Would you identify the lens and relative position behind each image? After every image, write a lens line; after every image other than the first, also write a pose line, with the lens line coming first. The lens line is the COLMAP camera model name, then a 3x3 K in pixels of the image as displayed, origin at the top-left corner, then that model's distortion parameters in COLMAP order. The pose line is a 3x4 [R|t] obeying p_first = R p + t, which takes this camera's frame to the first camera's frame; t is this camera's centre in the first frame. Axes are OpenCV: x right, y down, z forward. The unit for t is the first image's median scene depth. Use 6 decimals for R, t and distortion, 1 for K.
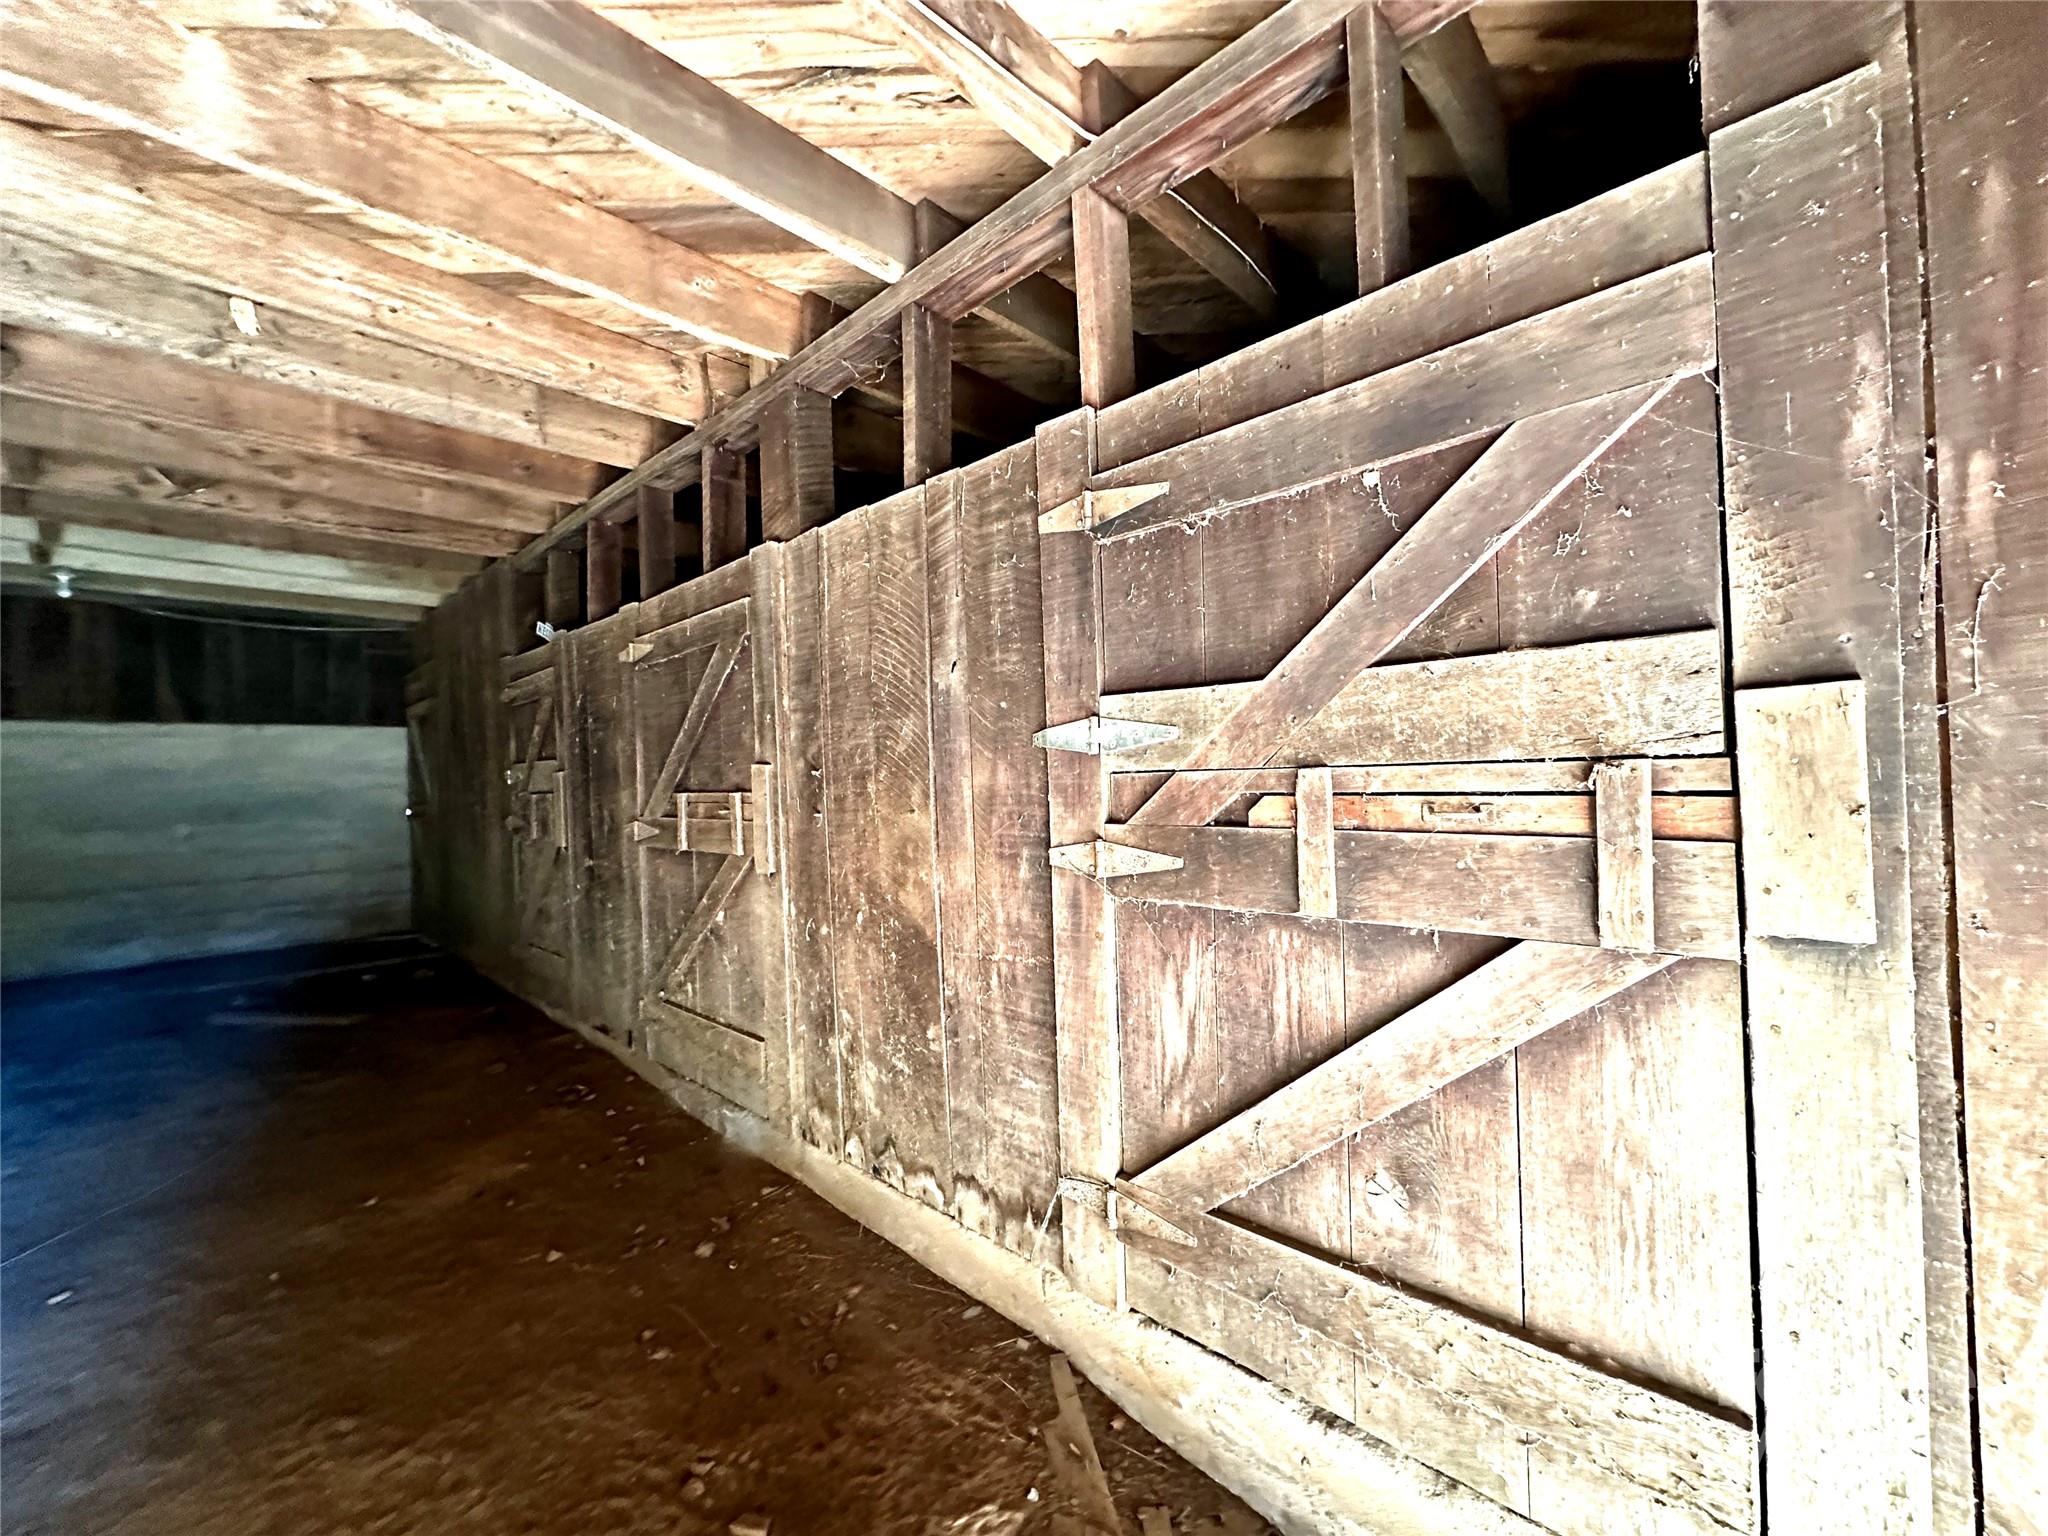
lens RADIAL K [[813.6, 0, 1022.7], [0, 813.6, 769.3], [0, 0, 1]] dist [-0.000436, 0.000098]
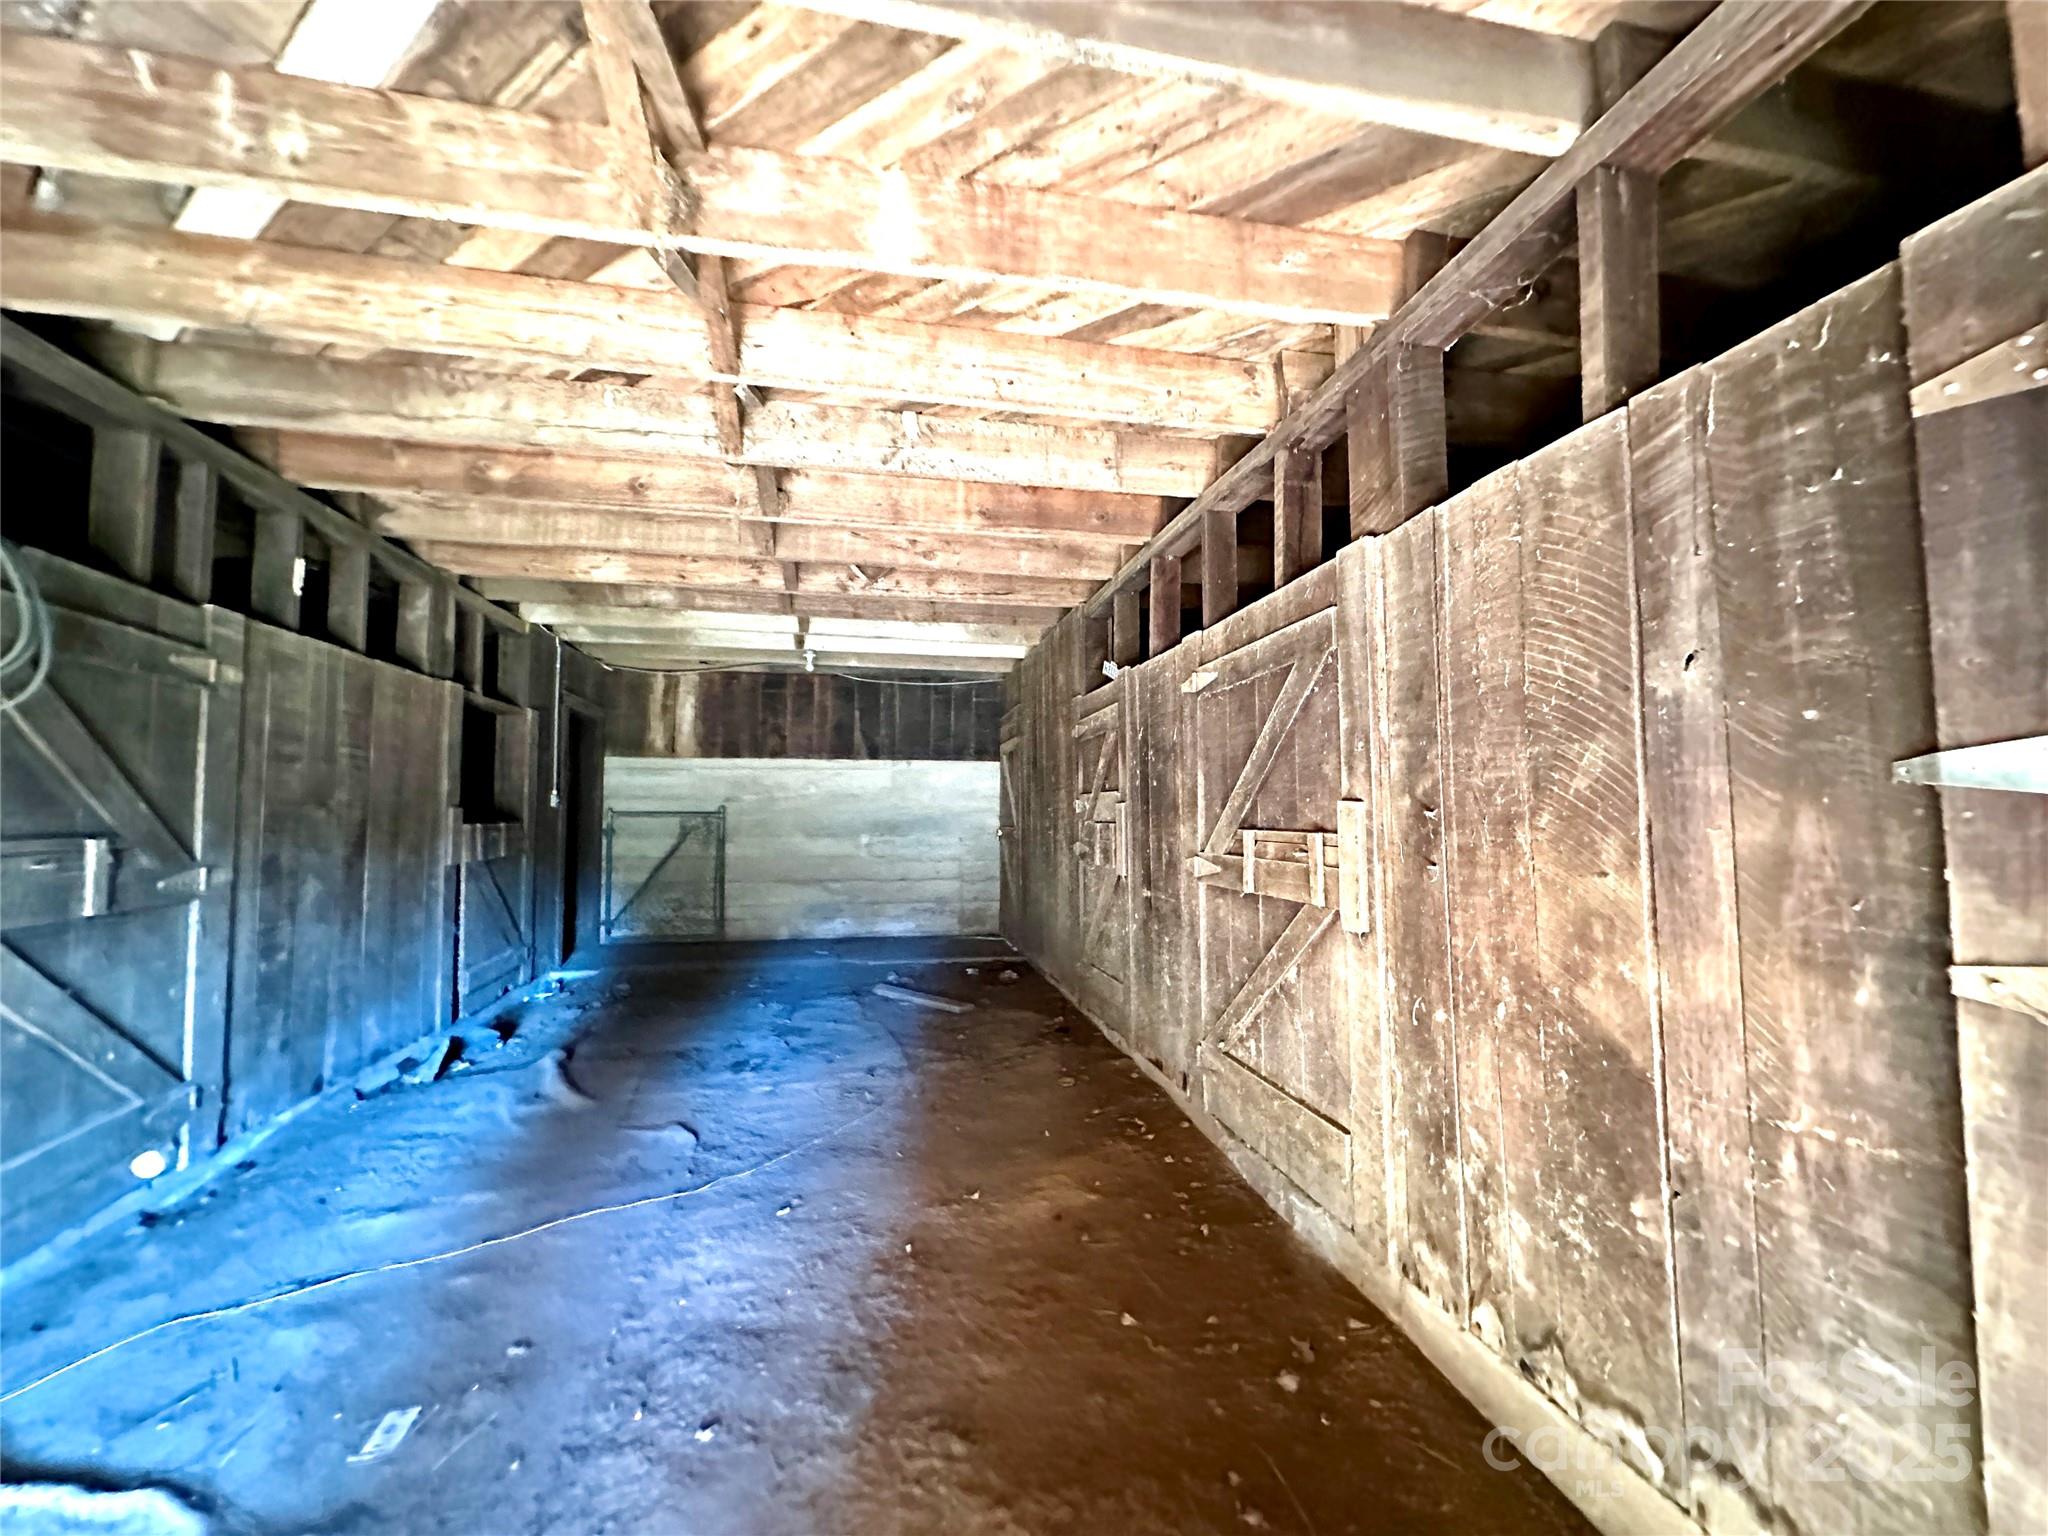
lens RADIAL K [[813.6, 0, 1022.7], [0, 813.6, 769.3], [0, 0, 1]] dist [-0.000436, 0.000098]
pose [[0.818334, -0.001271, -0.574741, -0.112756], [-0.021996, 0.999196, -0.033527, -0.003309], [0.574322, 0.040078, 0.817648, 0.113501]]
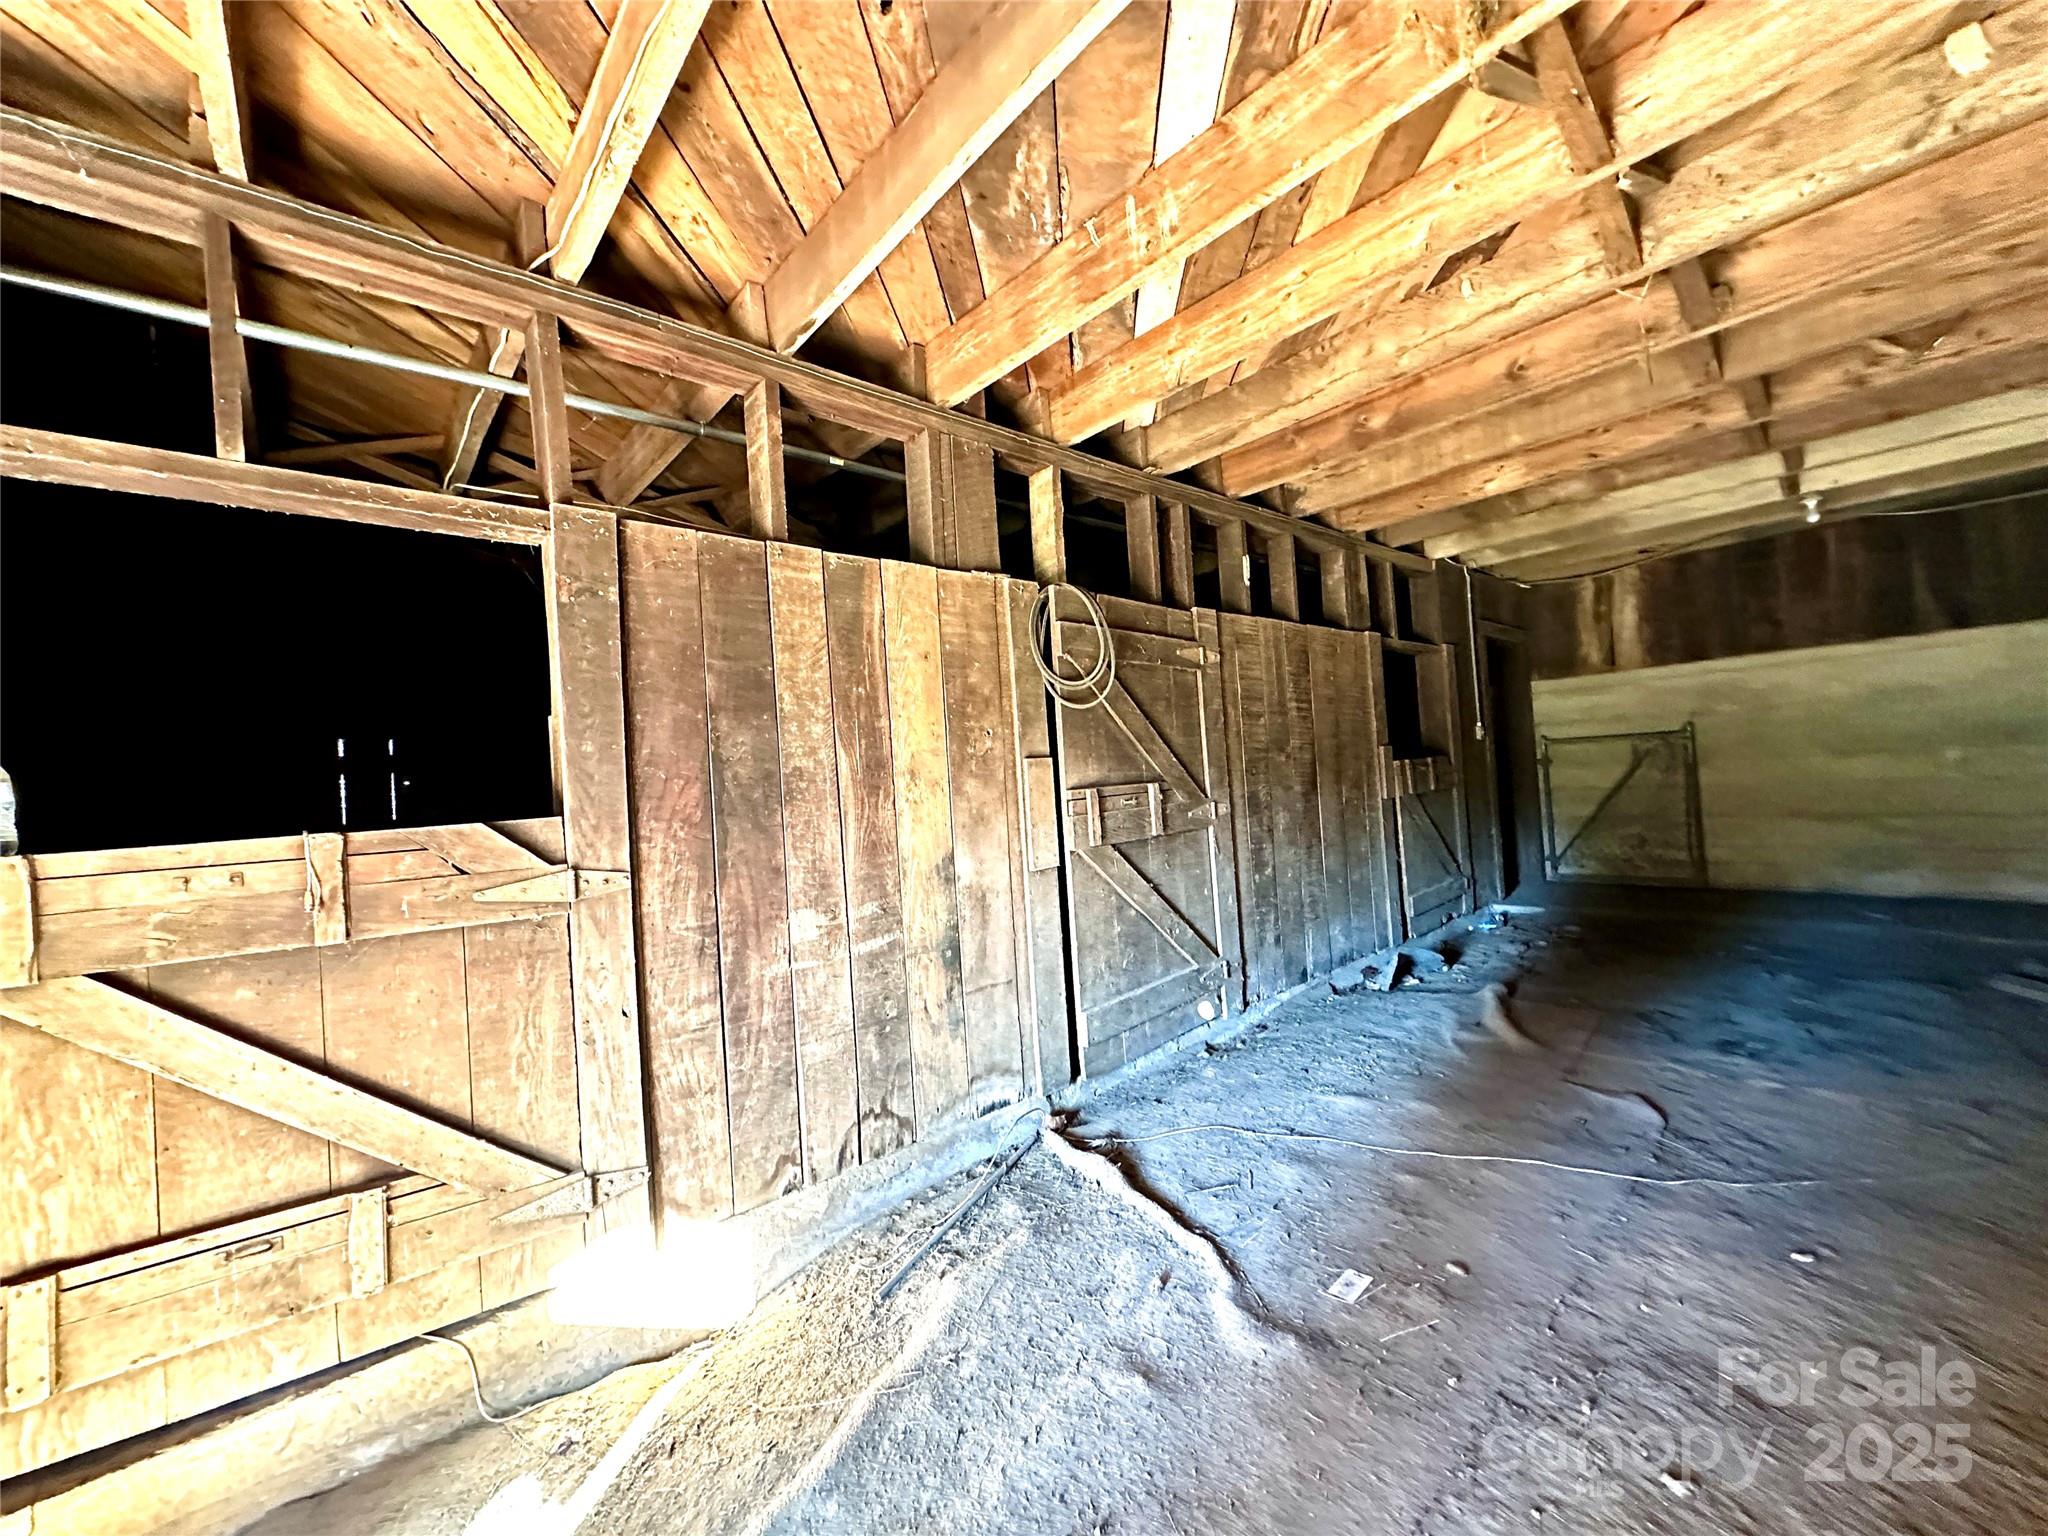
lens RADIAL K [[813.6, 0, 1022.7], [0, 813.6, 769.3], [0, 0, 1]] dist [-0.000436, 0.000098]
pose [[-0.094295, 0.025404, -0.995220, -0.137986], [0.073083, 0.997154, 0.018529, 0.004438], [0.992858, -0.070986, -0.095883, 0.183083]]
